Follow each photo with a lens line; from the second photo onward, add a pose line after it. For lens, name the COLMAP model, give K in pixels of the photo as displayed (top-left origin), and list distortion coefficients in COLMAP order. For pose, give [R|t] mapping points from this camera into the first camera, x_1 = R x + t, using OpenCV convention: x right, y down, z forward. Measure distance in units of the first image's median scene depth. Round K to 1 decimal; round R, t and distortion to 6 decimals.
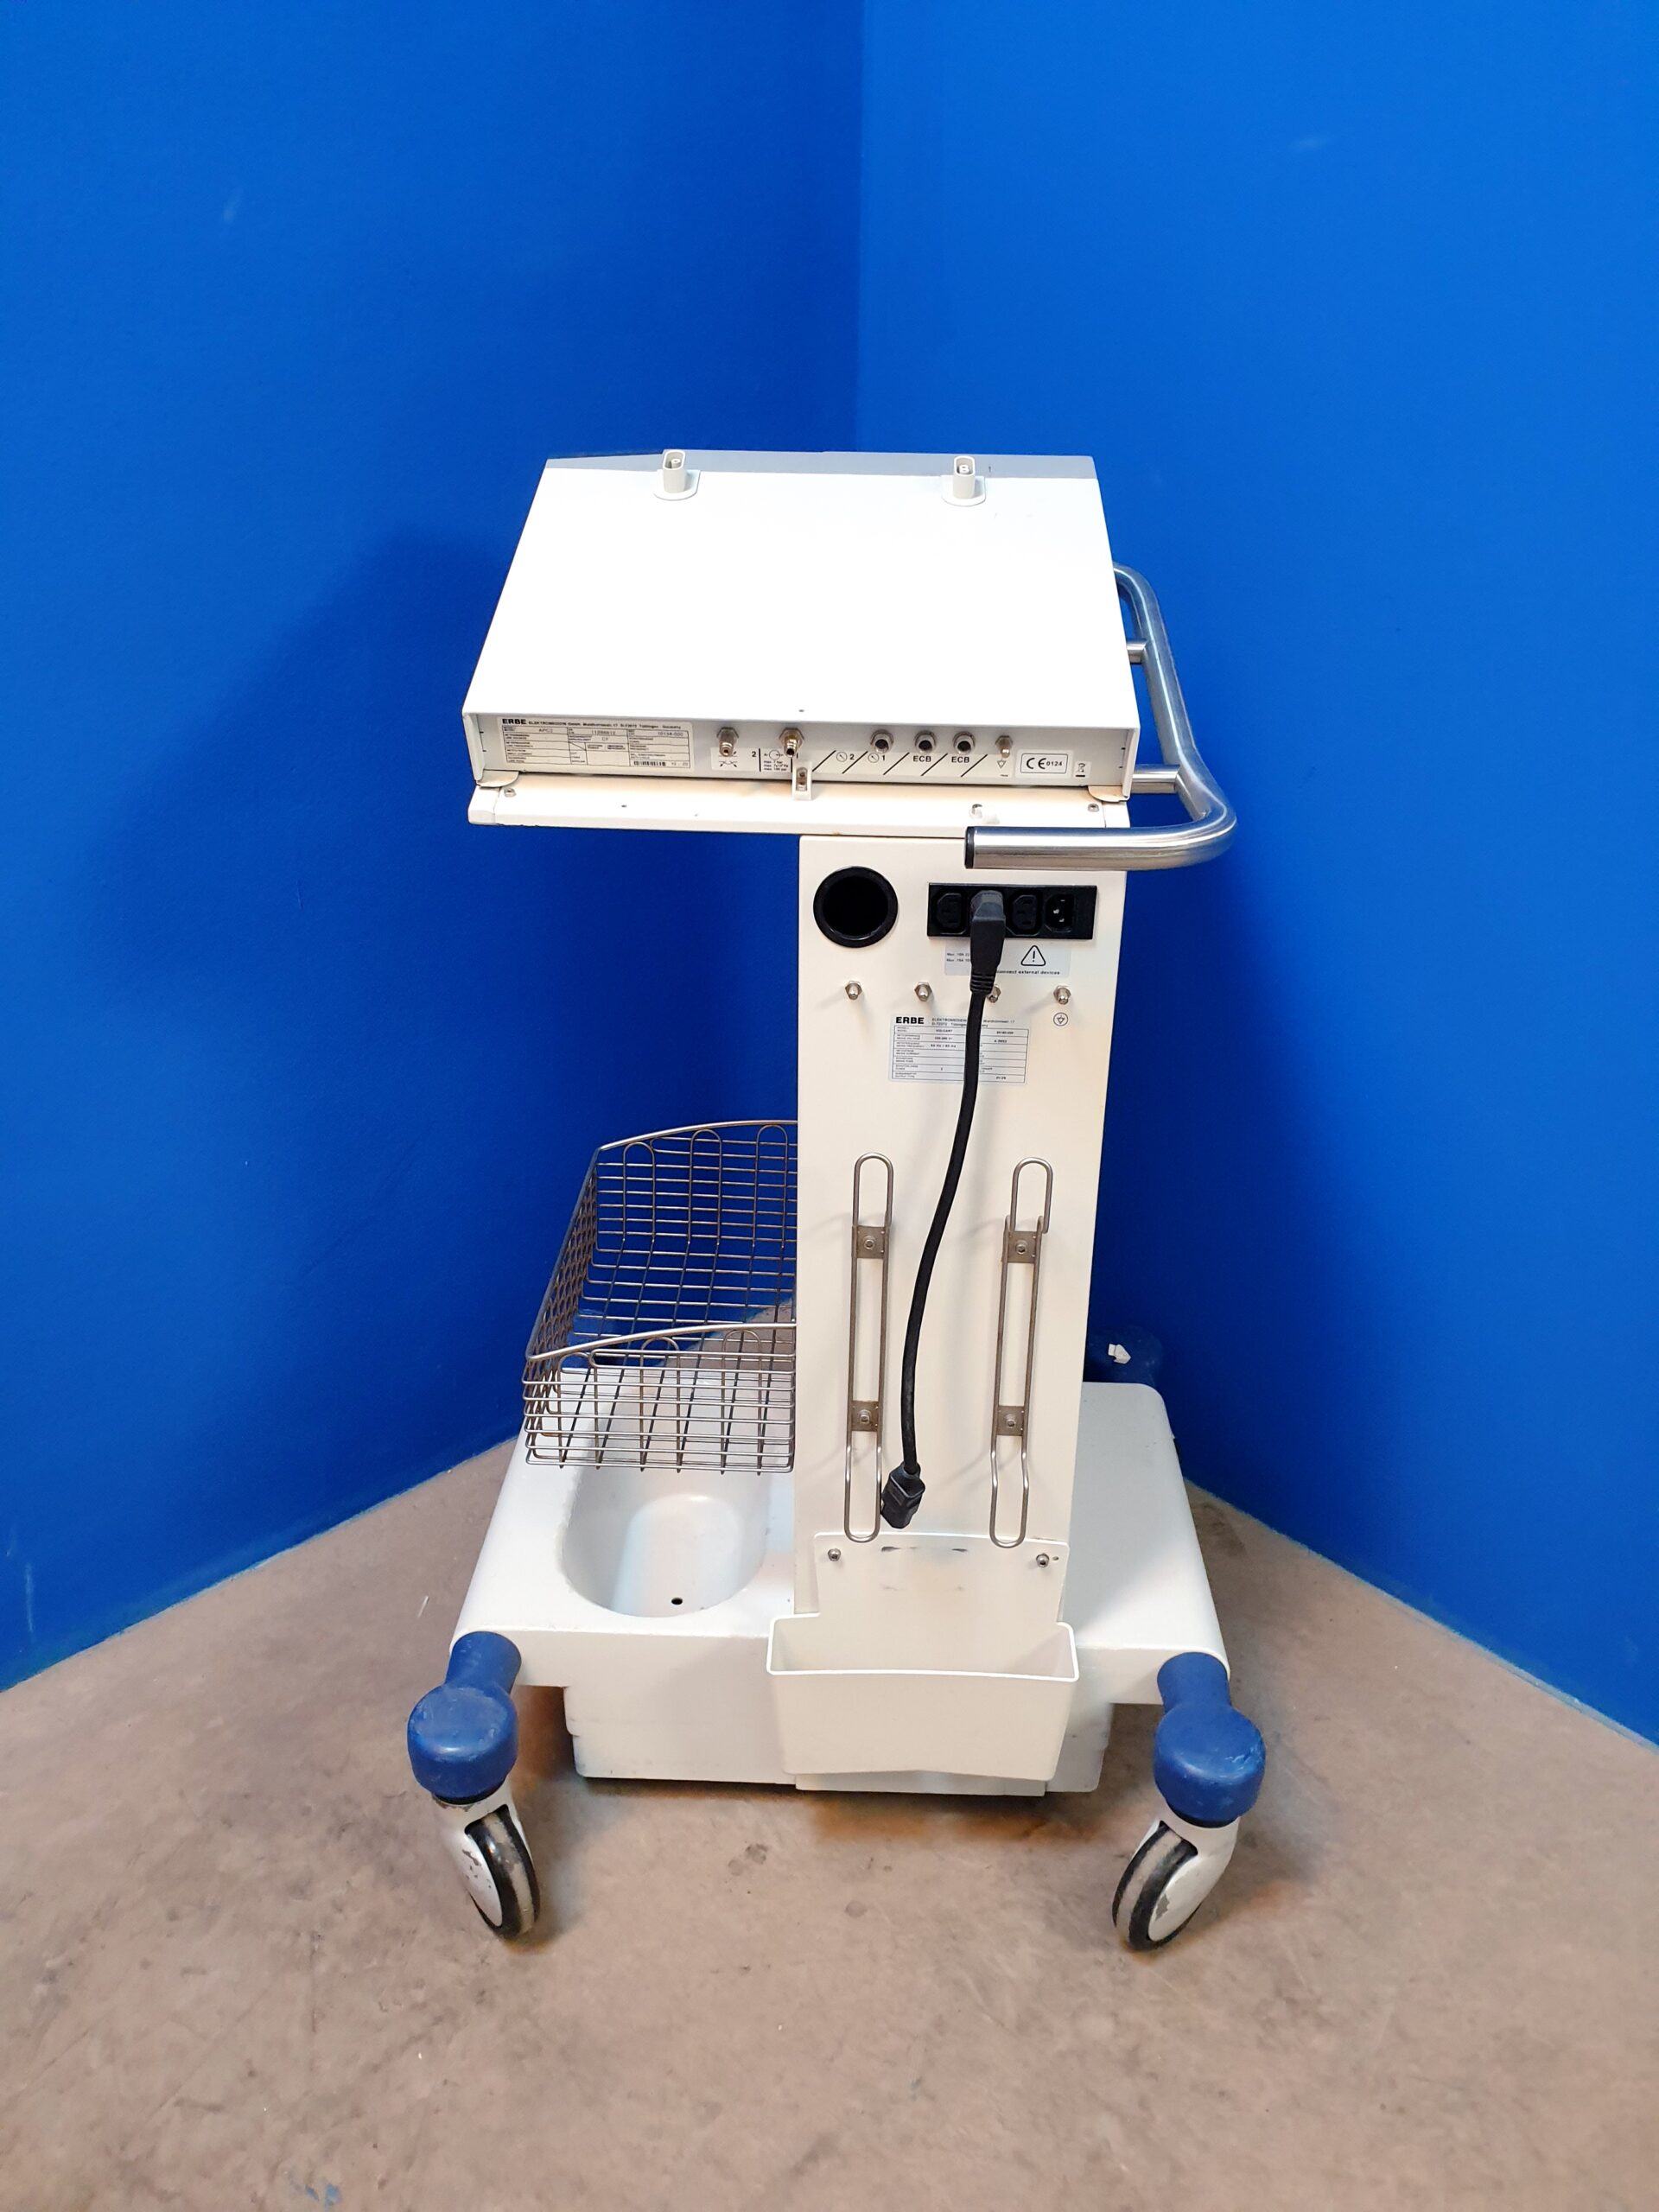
lens RADIAL K [[1694.1, 0, 836.2], [0, 1694.1, 1084.8], [0, 0, 1]] dist [0.026979, 0.000720]
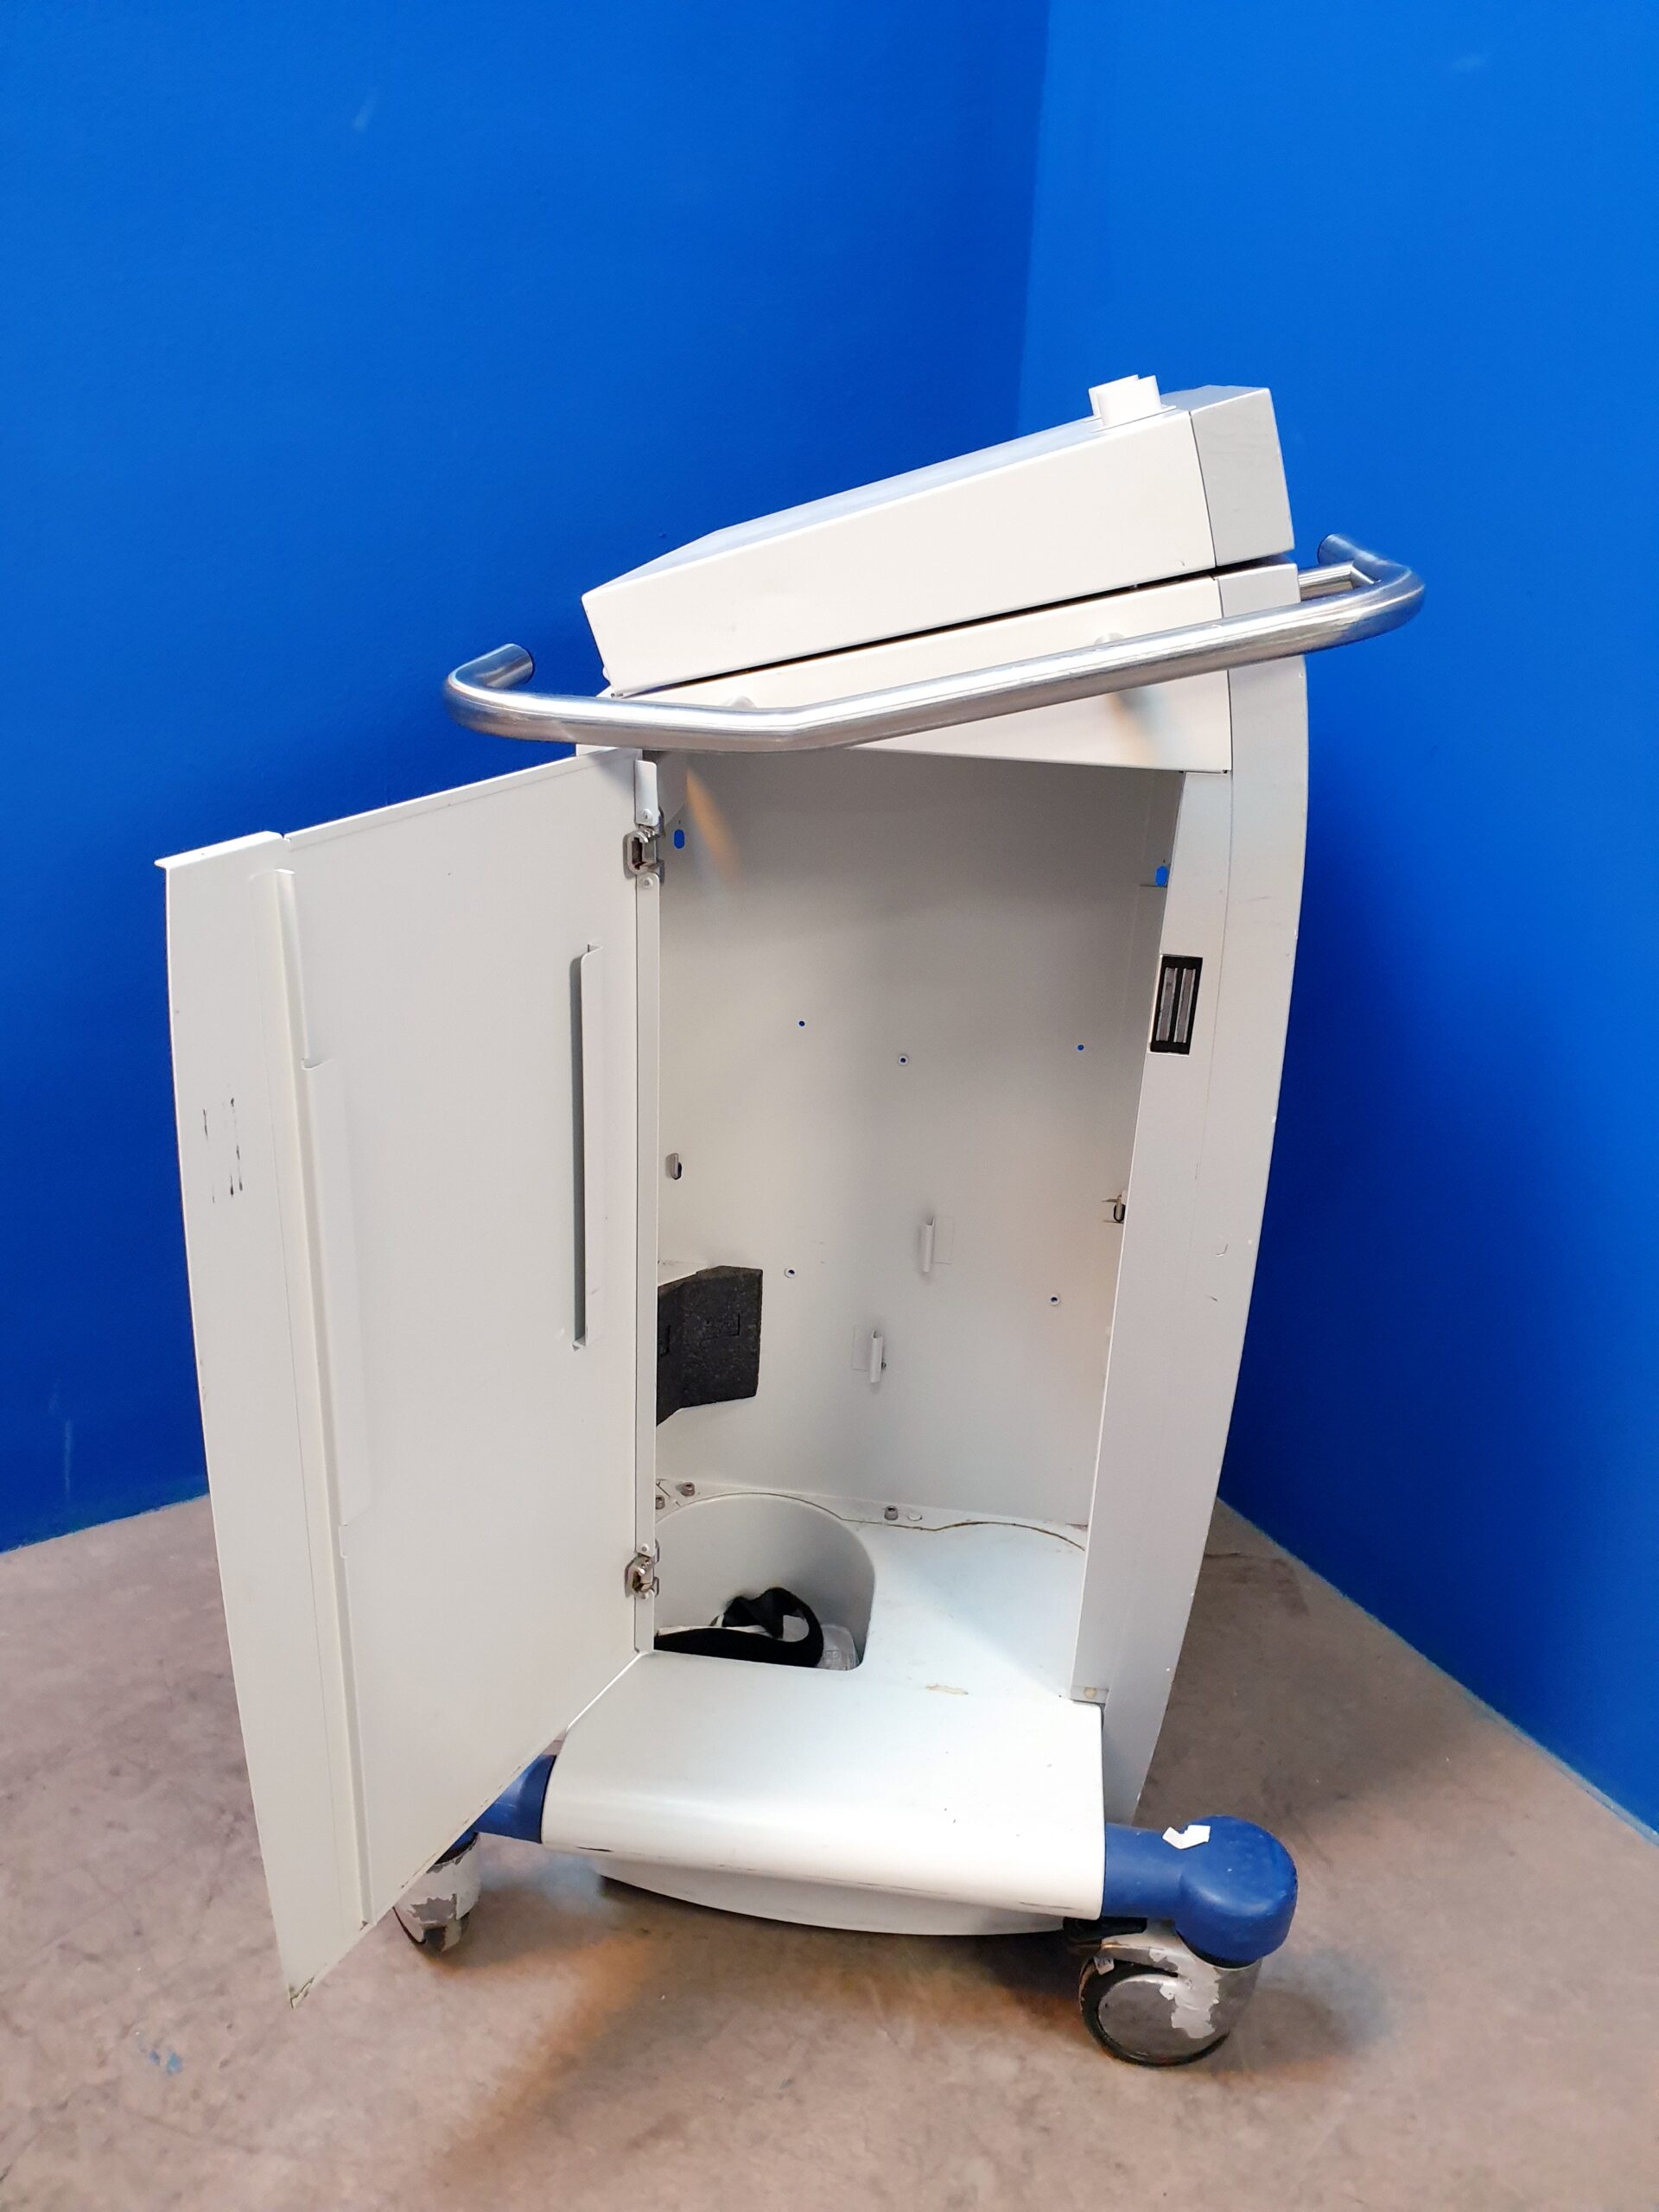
lens RADIAL K [[1694.1, 0, 844.4], [0, 1694.1, 1085.6], [0, 0, 1]] dist [0.026979, 0.000720]
pose [[0.978722, 0.104402, -0.176647, 0.174895], [-0.112747, 0.992902, -0.037855, 0.076321], [0.171441, 0.056966, 0.983546, 0.062914]]
